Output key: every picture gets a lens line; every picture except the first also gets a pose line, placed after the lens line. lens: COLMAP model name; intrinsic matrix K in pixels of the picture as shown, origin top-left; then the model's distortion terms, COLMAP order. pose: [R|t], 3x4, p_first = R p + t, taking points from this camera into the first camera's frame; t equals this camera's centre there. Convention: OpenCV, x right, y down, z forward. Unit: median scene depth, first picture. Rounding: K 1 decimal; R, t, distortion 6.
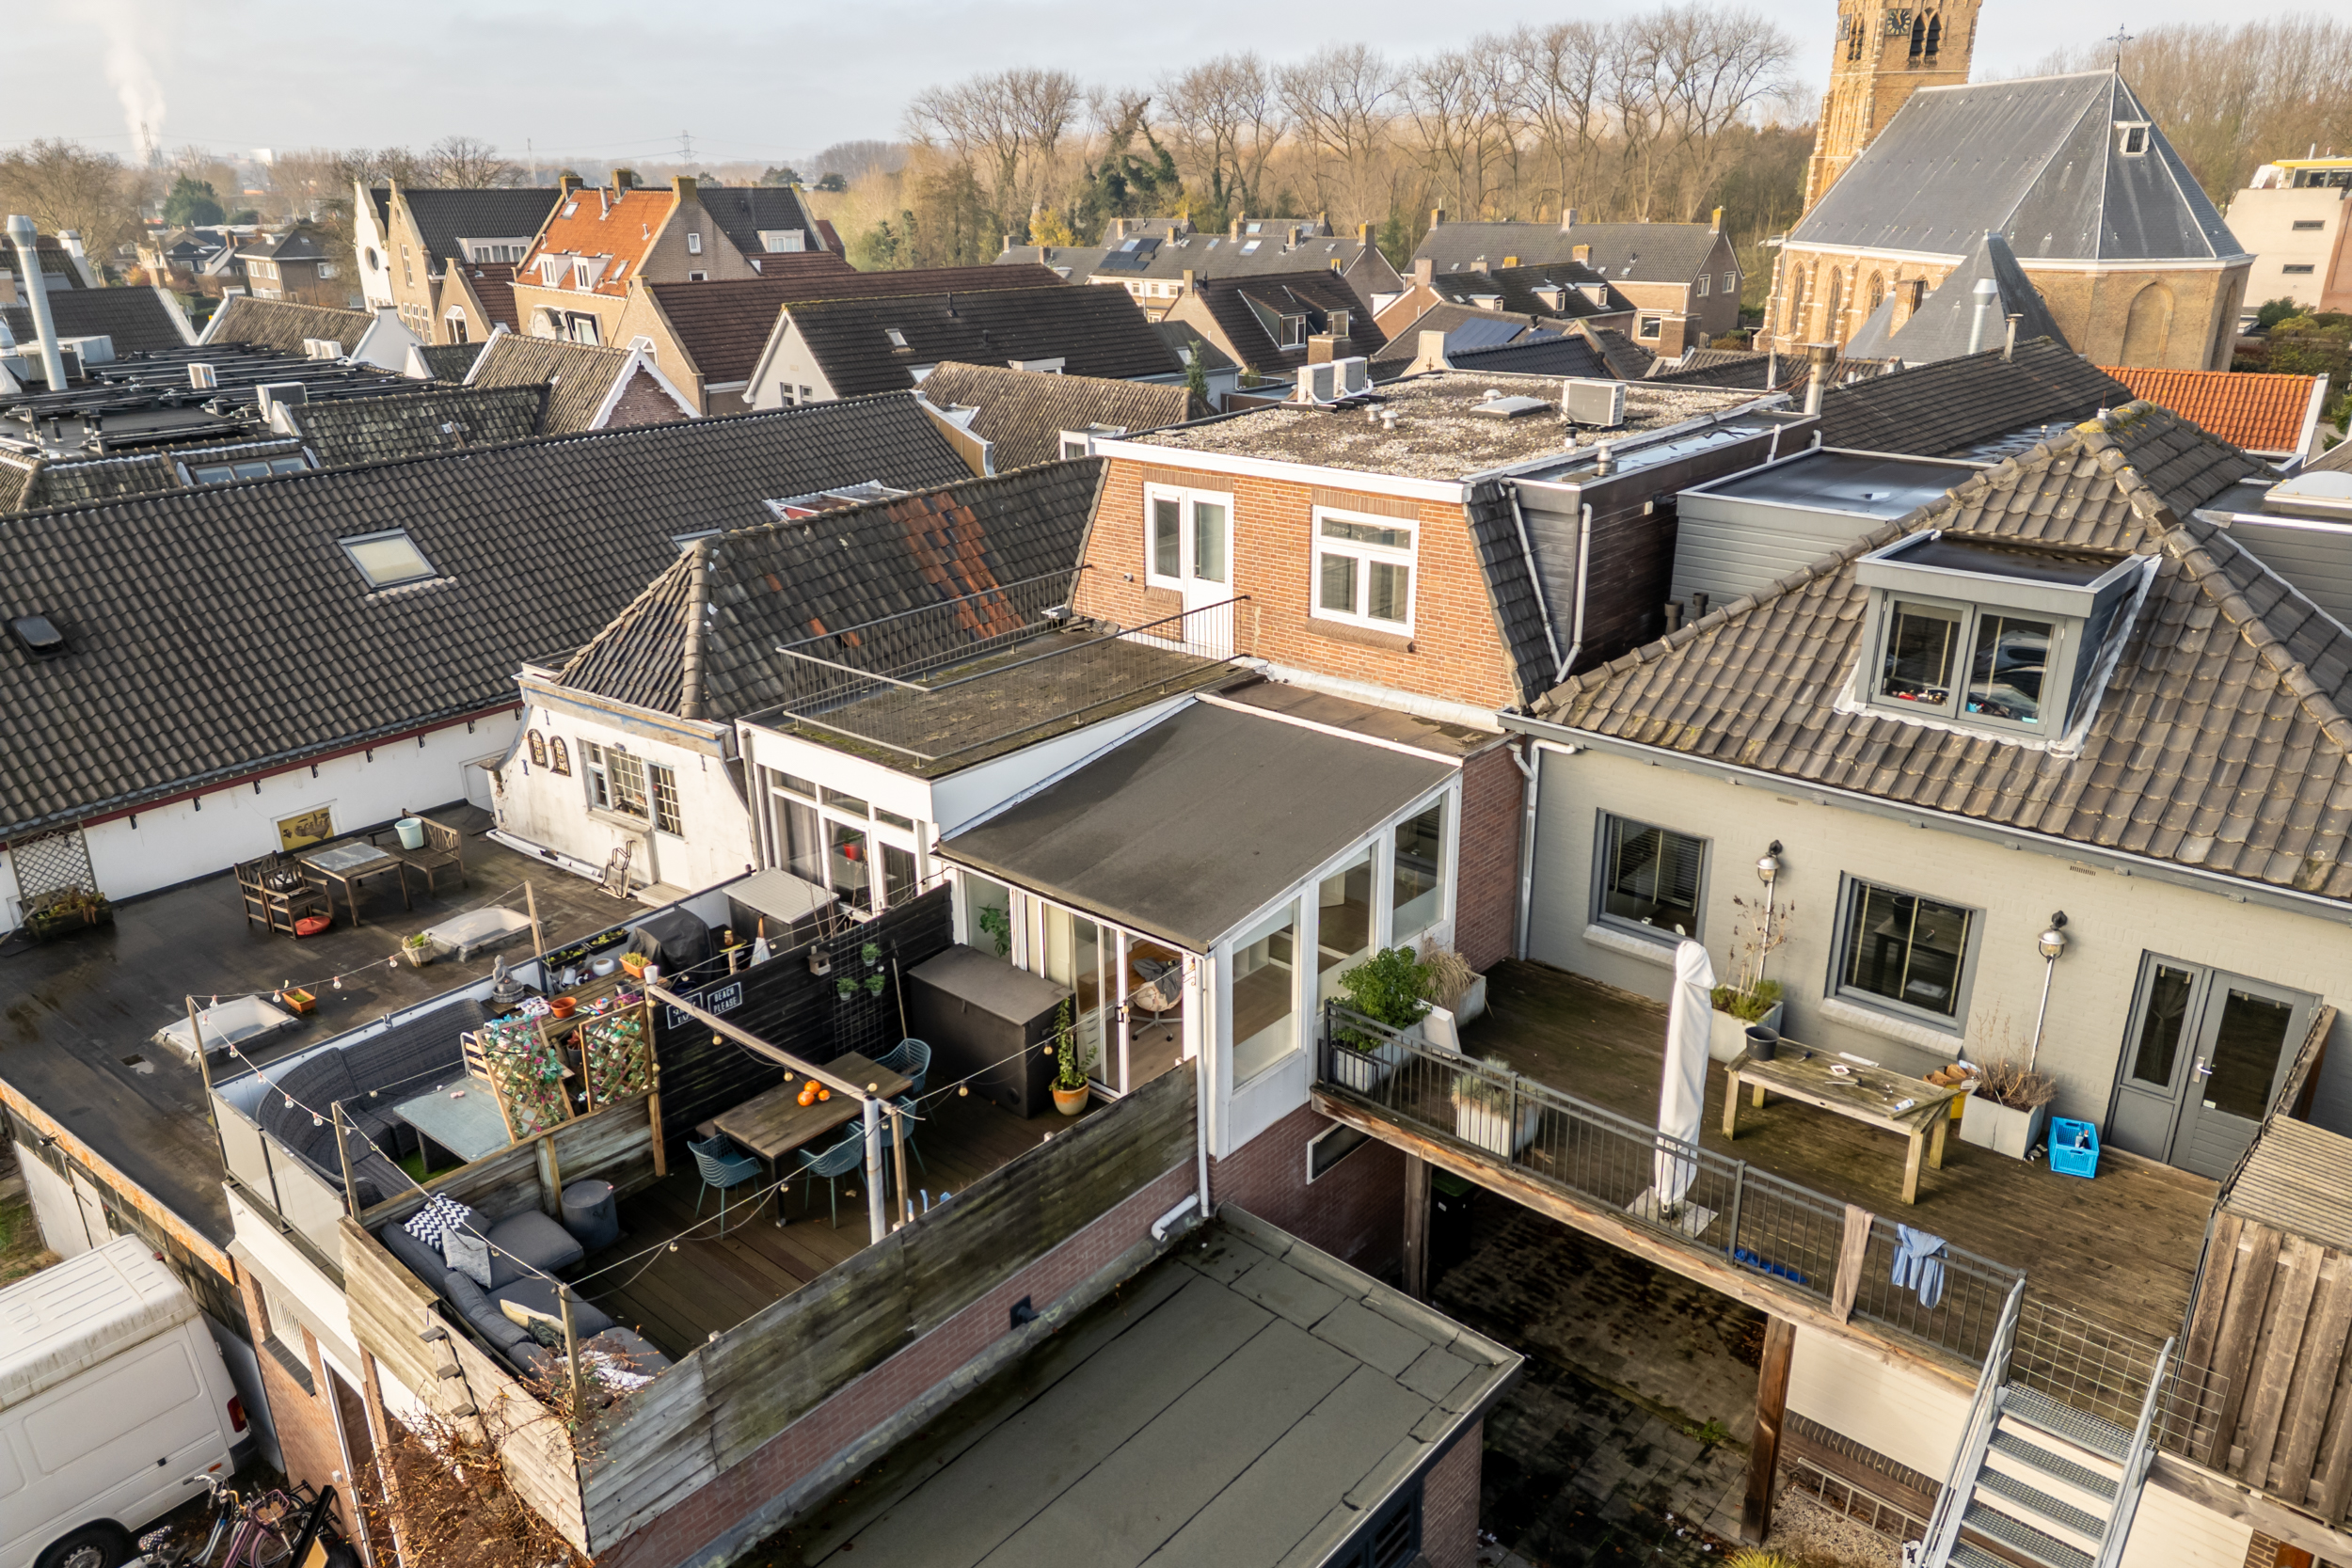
lens RADIAL K [[1638.4, 0, 1176.0], [0, 1638.4, 784.0], [0, 0, 1]] dist [0.082015, -0.113846]
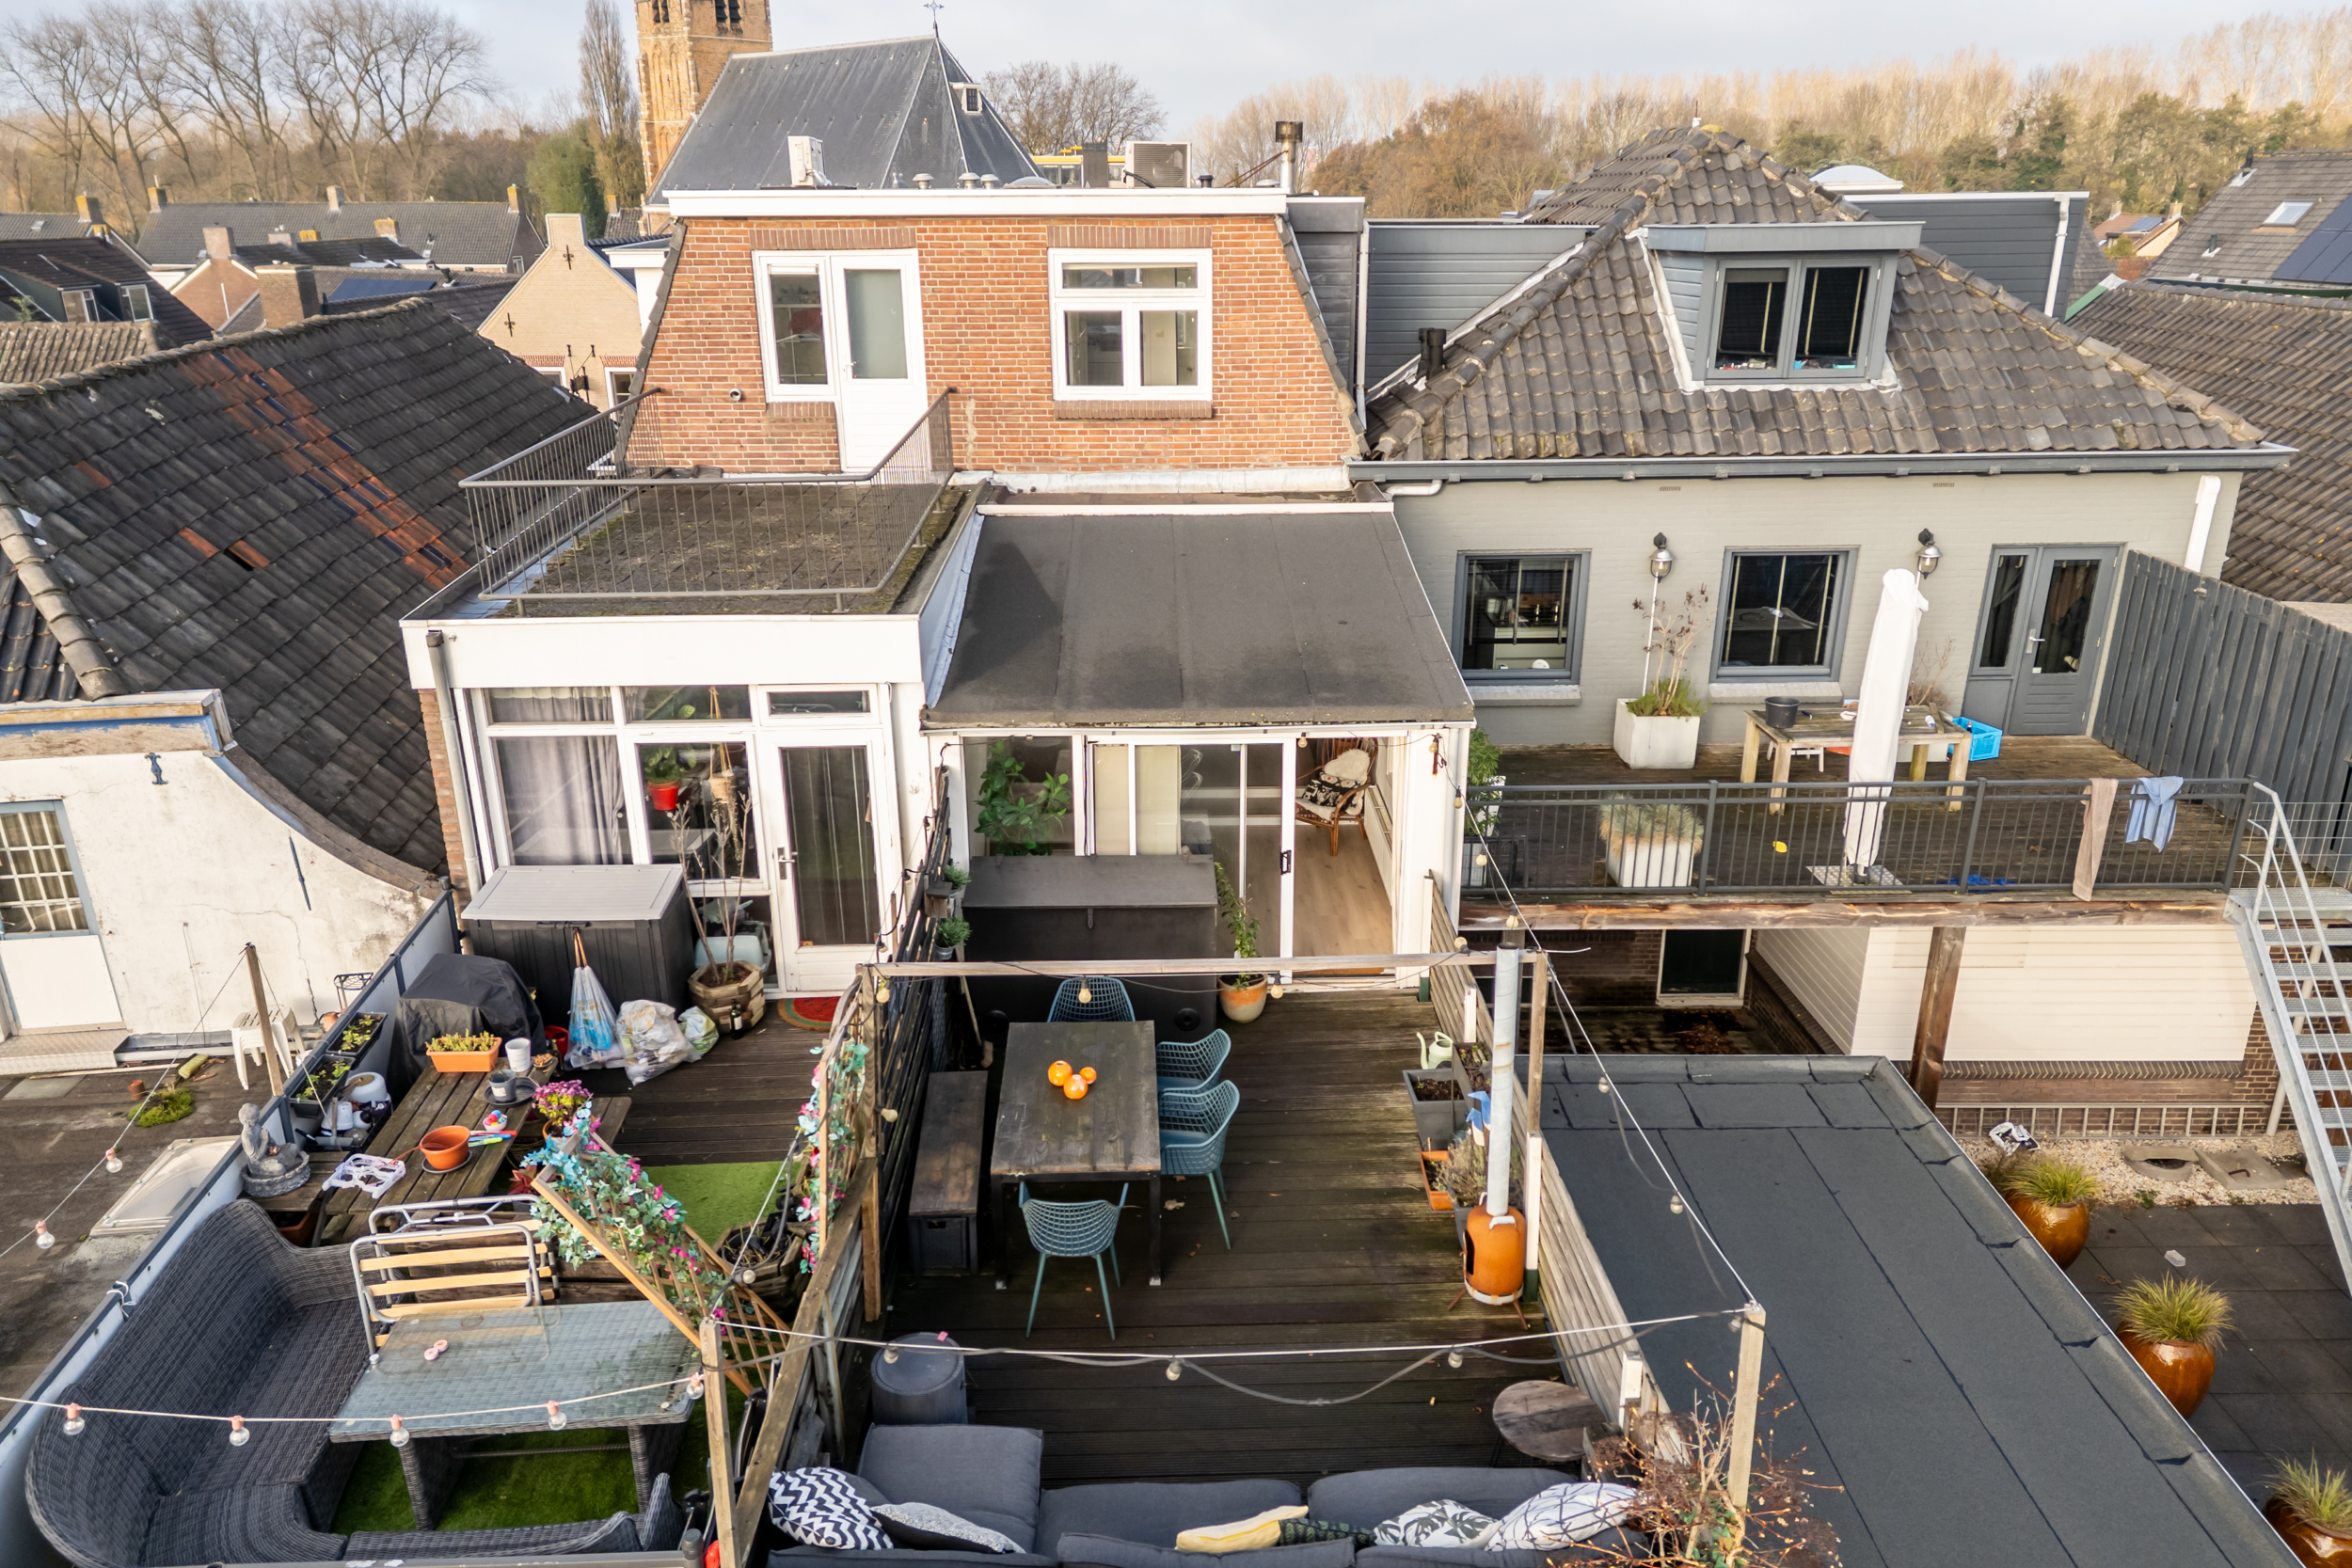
lens RADIAL K [[1638.4, 0, 1176.0], [0, 1638.4, 784.0], [0, 0, 1]] dist [0.082015, -0.113846]
pose [[0.718724, -0.219906, 0.659604, -0.445903], [0.236921, 0.969351, 0.065016, 0.039599], [-0.653685, 0.109546, 0.748796, 0.401678]]
